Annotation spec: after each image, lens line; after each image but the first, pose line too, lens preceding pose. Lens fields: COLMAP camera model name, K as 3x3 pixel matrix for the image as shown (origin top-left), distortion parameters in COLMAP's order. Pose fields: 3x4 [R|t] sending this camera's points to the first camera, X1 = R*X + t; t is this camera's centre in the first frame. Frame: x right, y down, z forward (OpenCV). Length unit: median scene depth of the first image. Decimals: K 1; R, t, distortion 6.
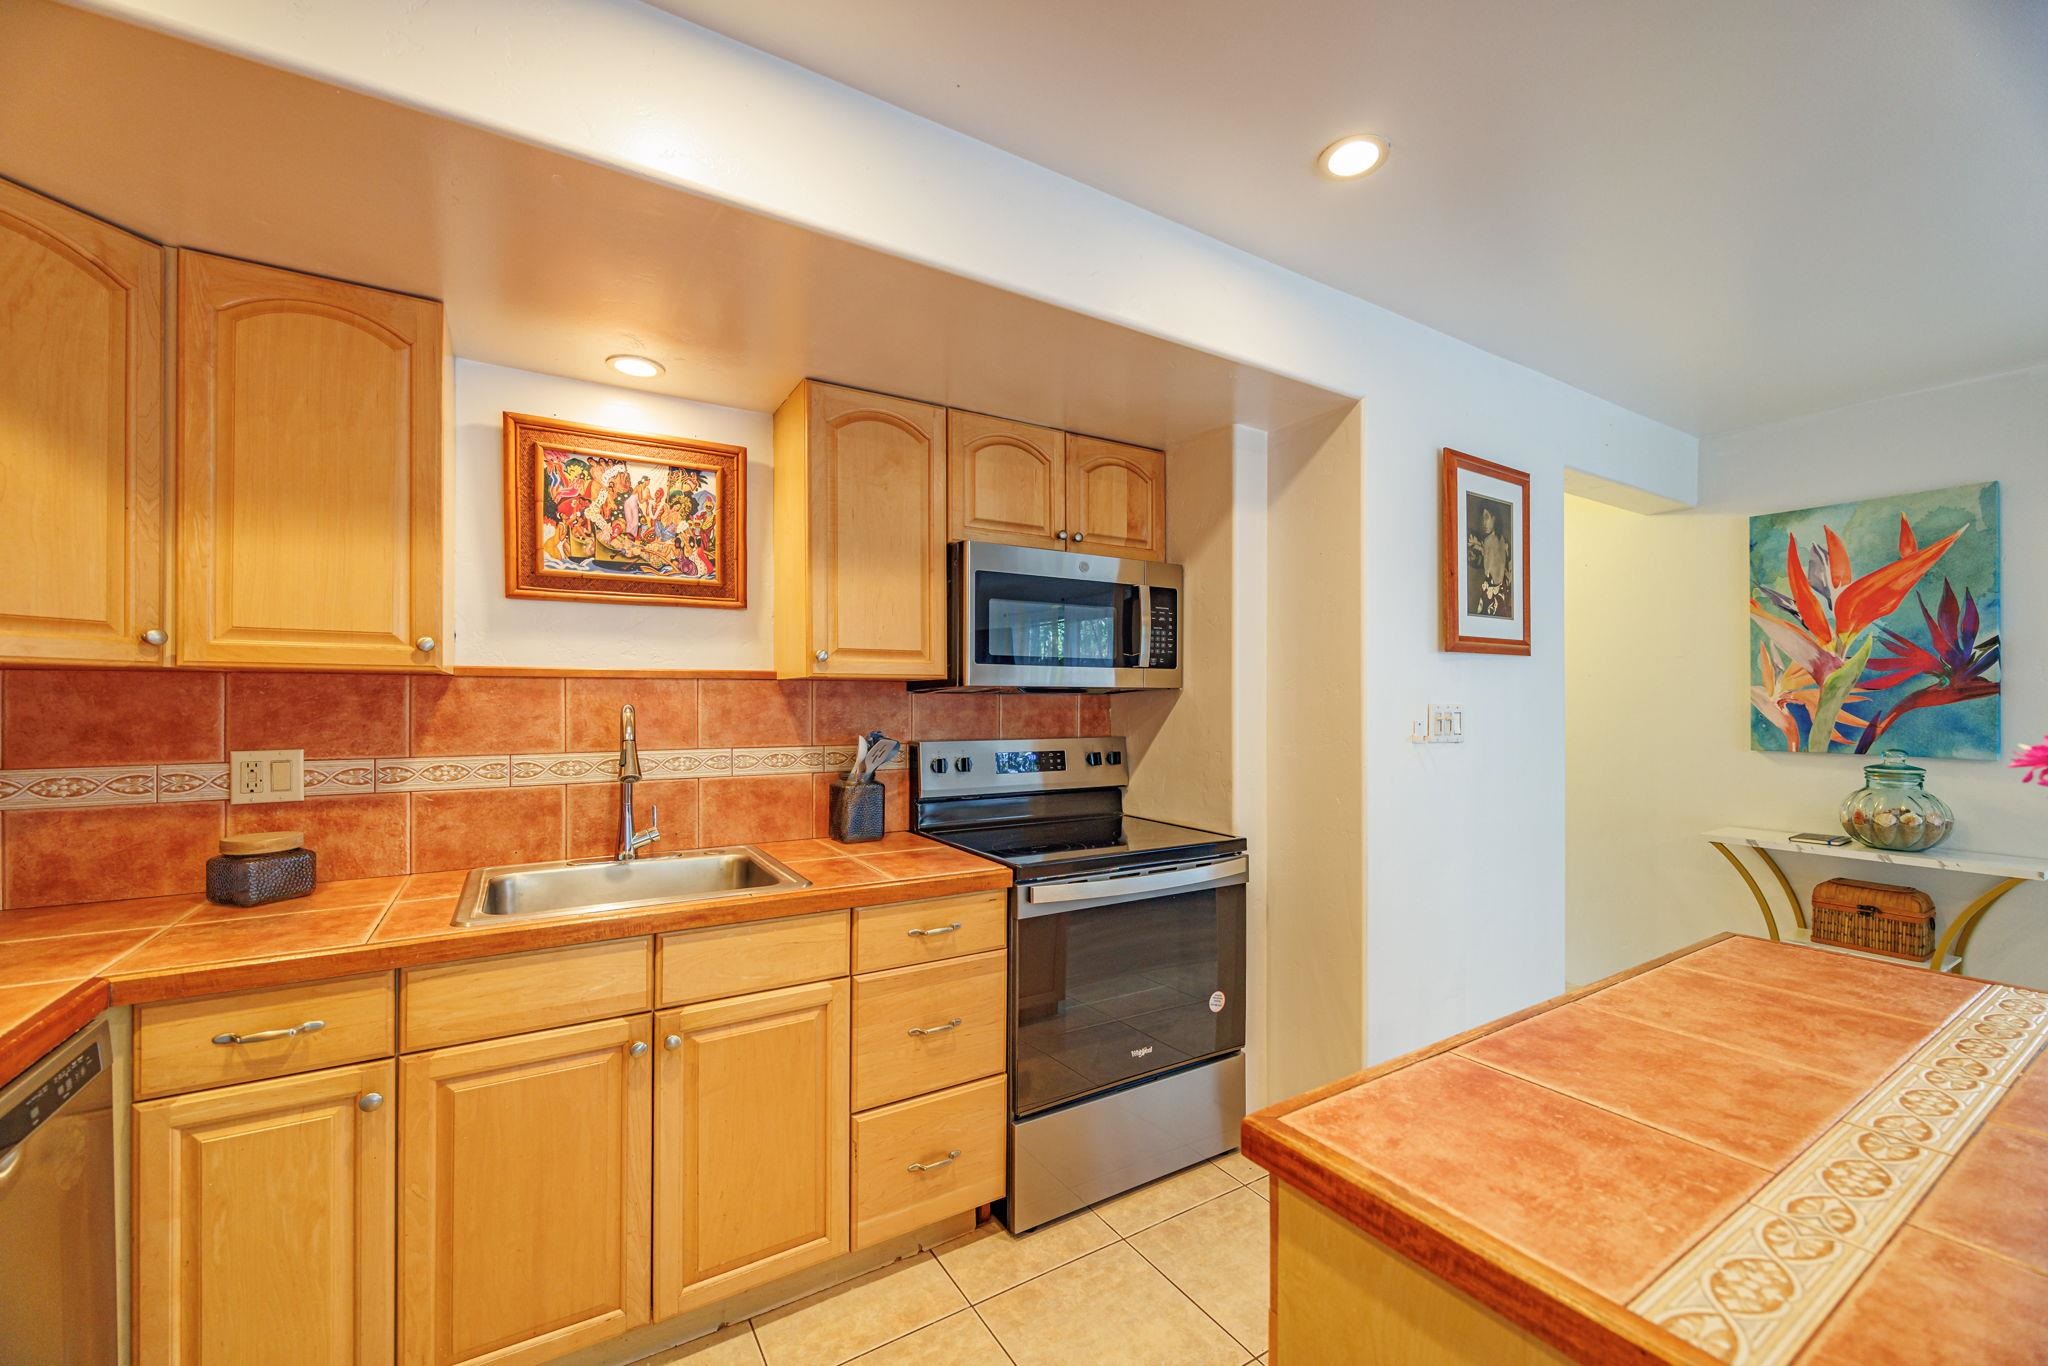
lens RADIAL K [[791.4, 0, 1062.4], [0, 791.4, 699.4], [0, 0, 1]] dist [0.007389, -0.000698]
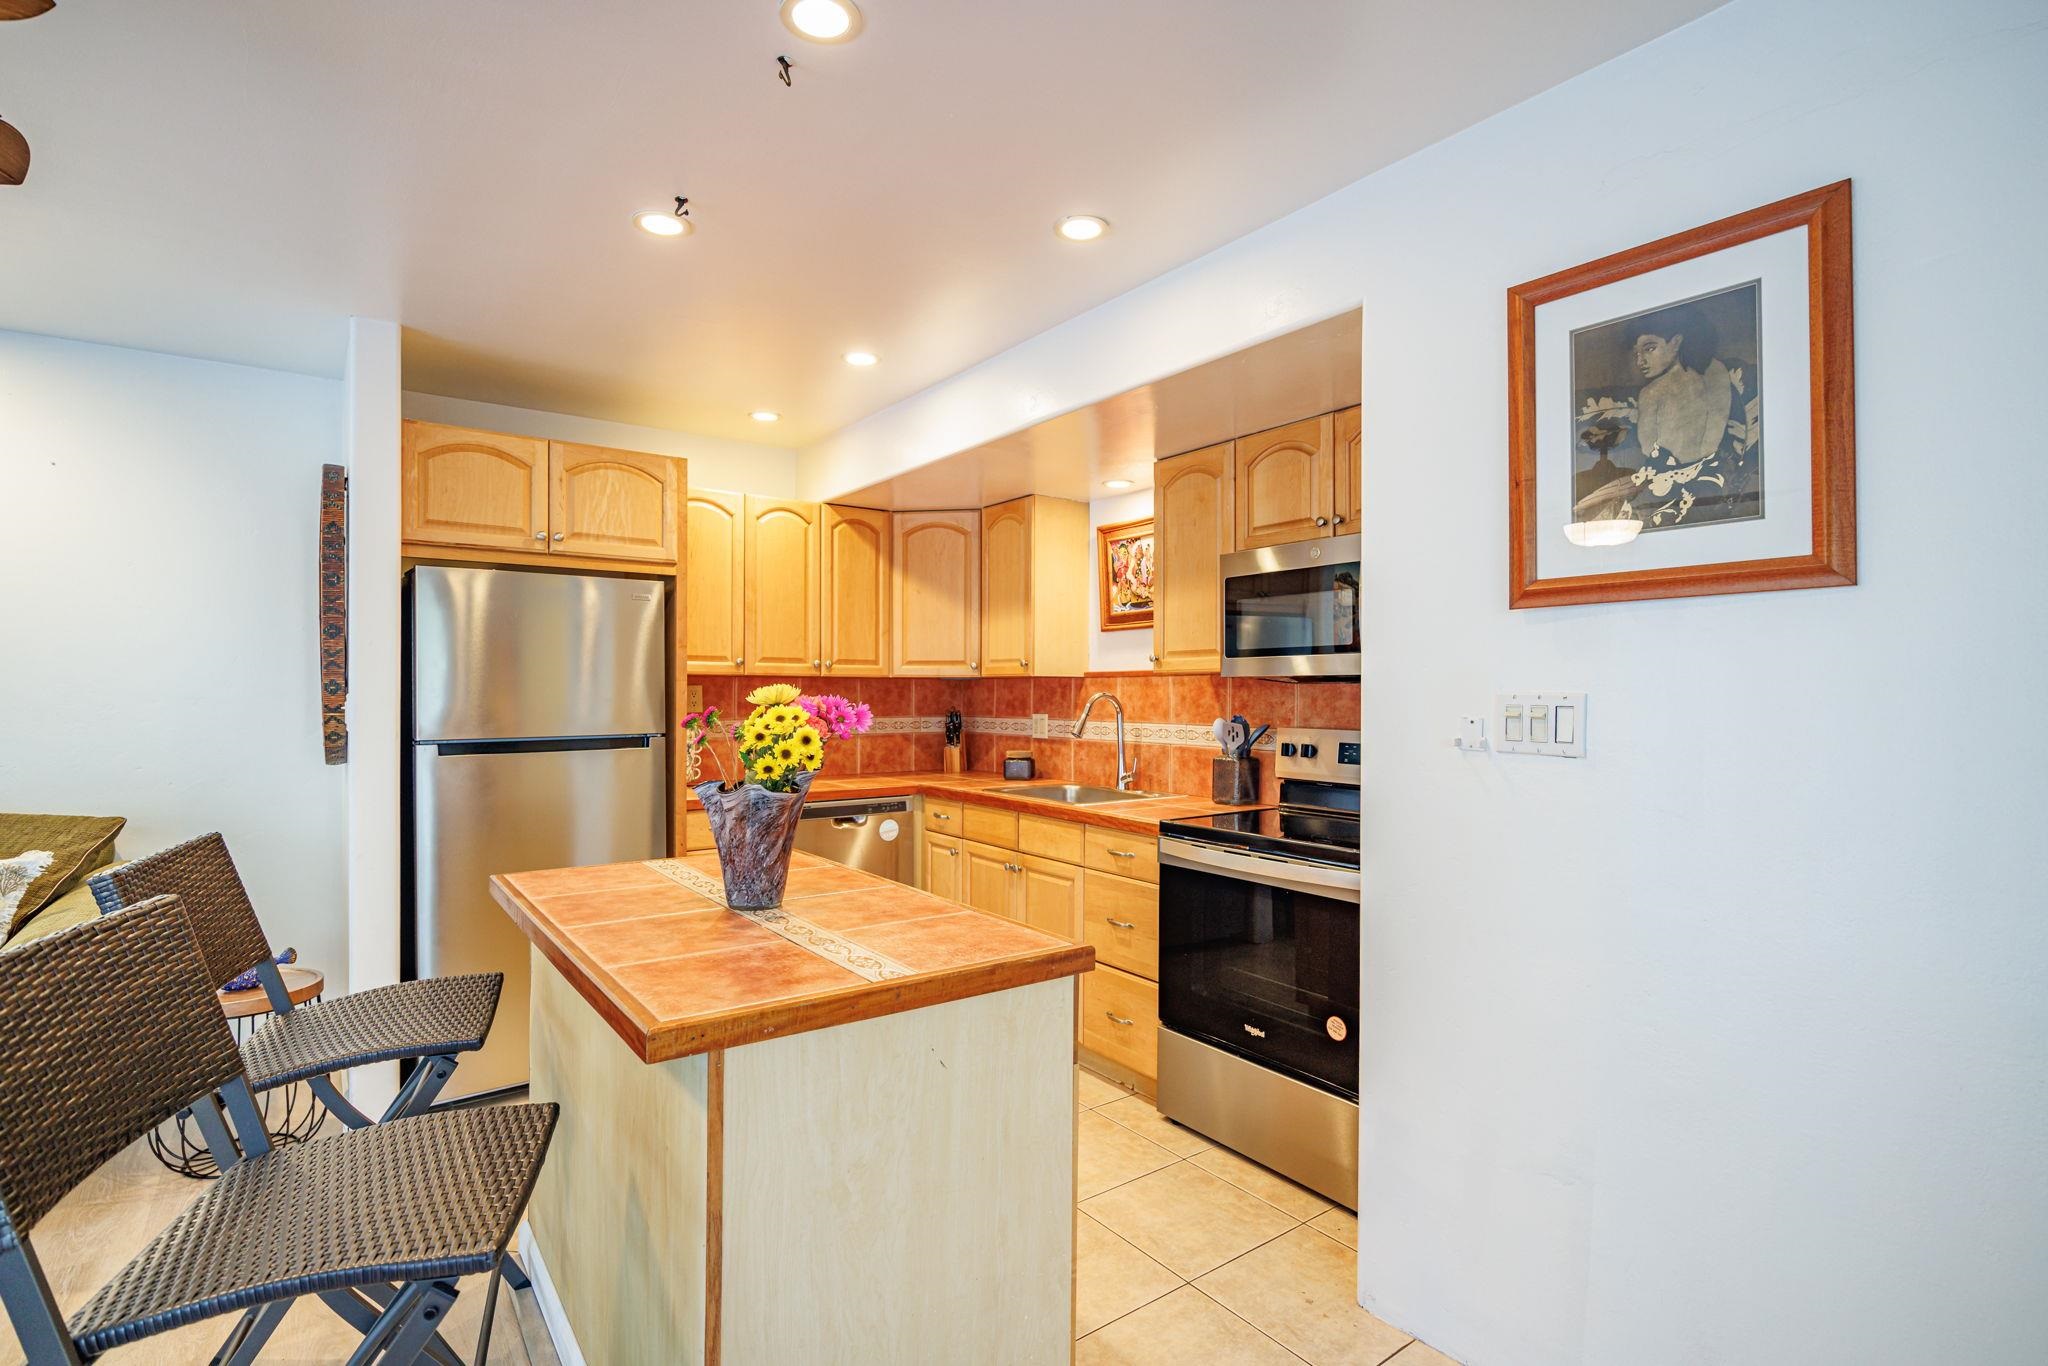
lens RADIAL K [[973.3, 0, 1006.8], [0, 973.3, 697.4], [0, 0, 1]] dist [0.002948, -0.003139]
pose [[0.078466, 0.002770, -0.996913, 1.260363], [-0.002111, 0.999994, 0.002612, 0.009753], [0.996915, 0.001899, 0.078471, 0.550517]]
